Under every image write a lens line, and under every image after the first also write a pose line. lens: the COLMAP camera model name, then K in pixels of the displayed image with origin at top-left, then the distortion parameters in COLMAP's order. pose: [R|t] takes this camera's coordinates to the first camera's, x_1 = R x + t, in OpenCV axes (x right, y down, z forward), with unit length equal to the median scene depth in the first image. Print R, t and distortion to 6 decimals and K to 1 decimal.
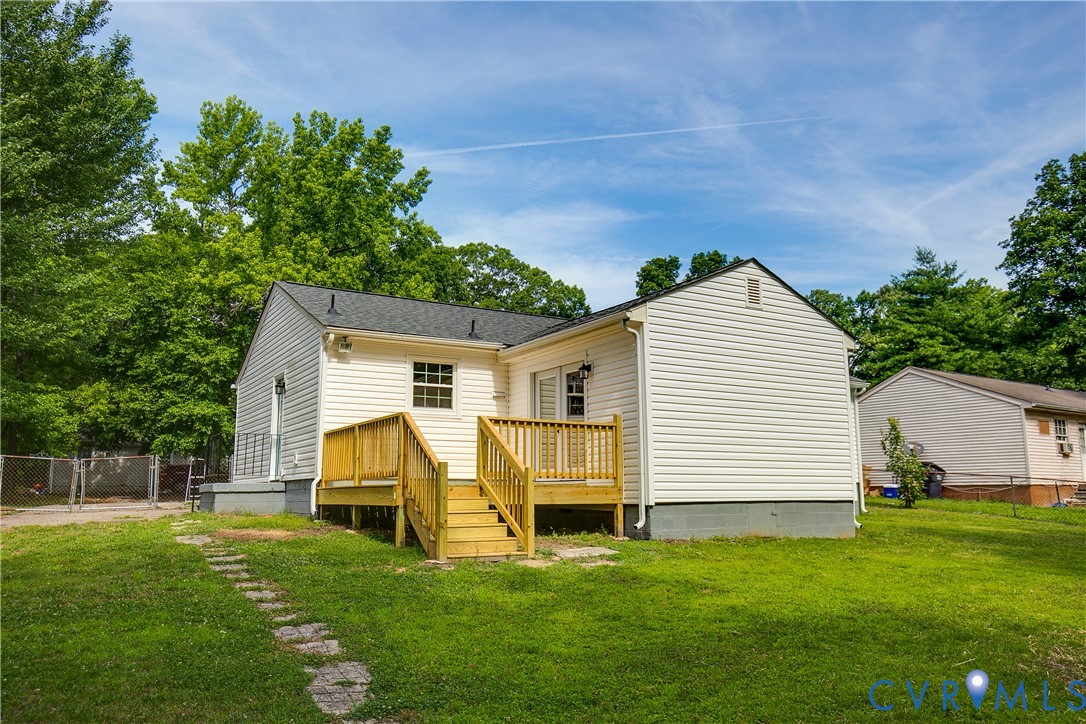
lens RADIAL K [[817.5, 0, 545.7], [0, 817.5, 367.5], [0, 0, 1]] dist [0.006547, 0.008950]
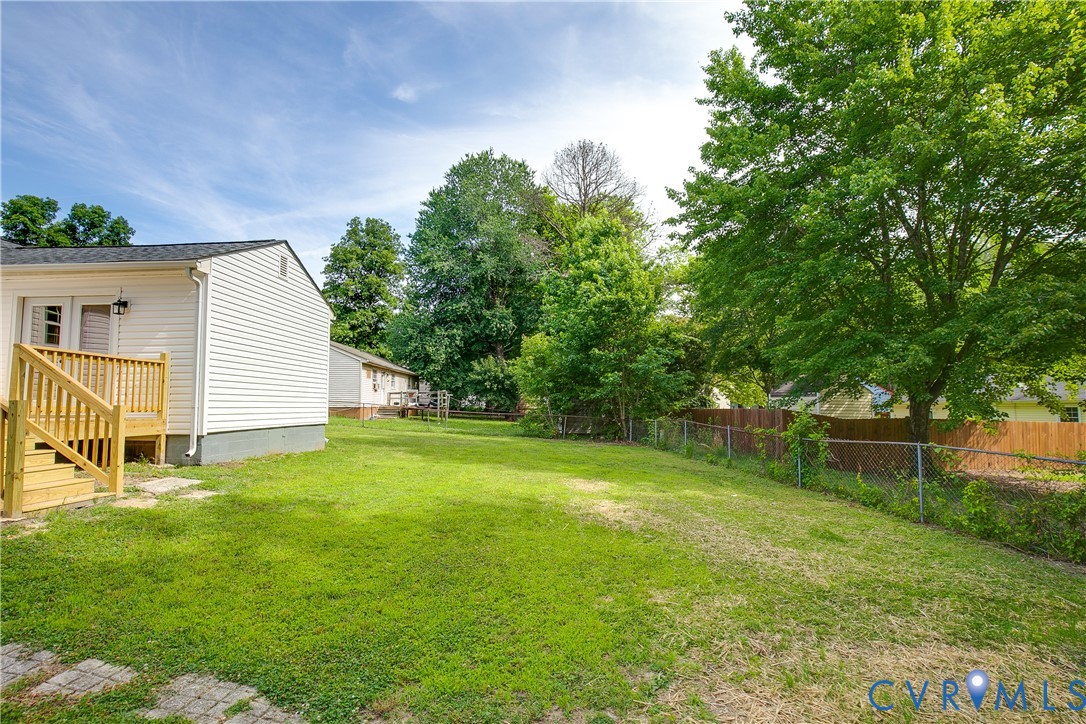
lens RADIAL K [[516.5, 0, 543.0], [0, 516.5, 362.0], [0, 0, 1]] dist [-0.025995, 0.000292]
pose [[0.540597, 0.071482, 0.838239, -0.164158], [-0.127309, 0.991860, -0.002477, 0.006075], [-0.831593, -0.105376, 0.545297, 0.168391]]
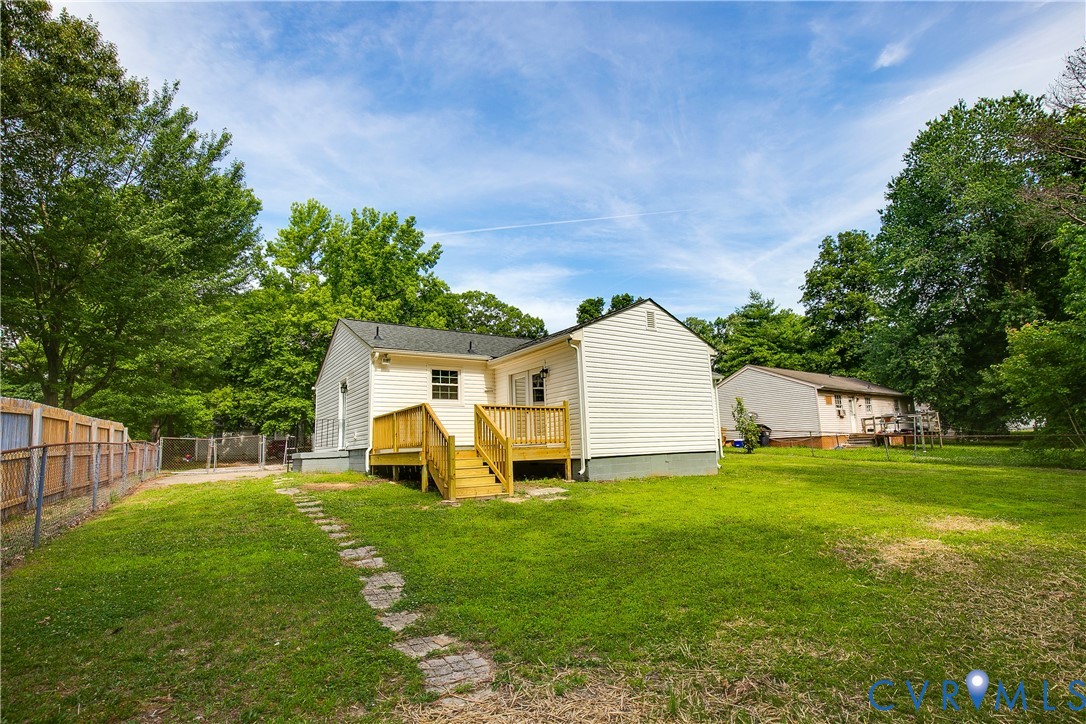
lens RADIAL K [[524.3, 0, 550.8], [0, 524.3, 365.2], [0, 0, 1]] dist [-0.031702, -0.000050]
pose [[0.998082, -0.022872, 0.057521, 0.003293], [0.023332, 0.999701, -0.007335, -0.002435], [-0.057336, 0.008663, 0.998317, 0.010641]]
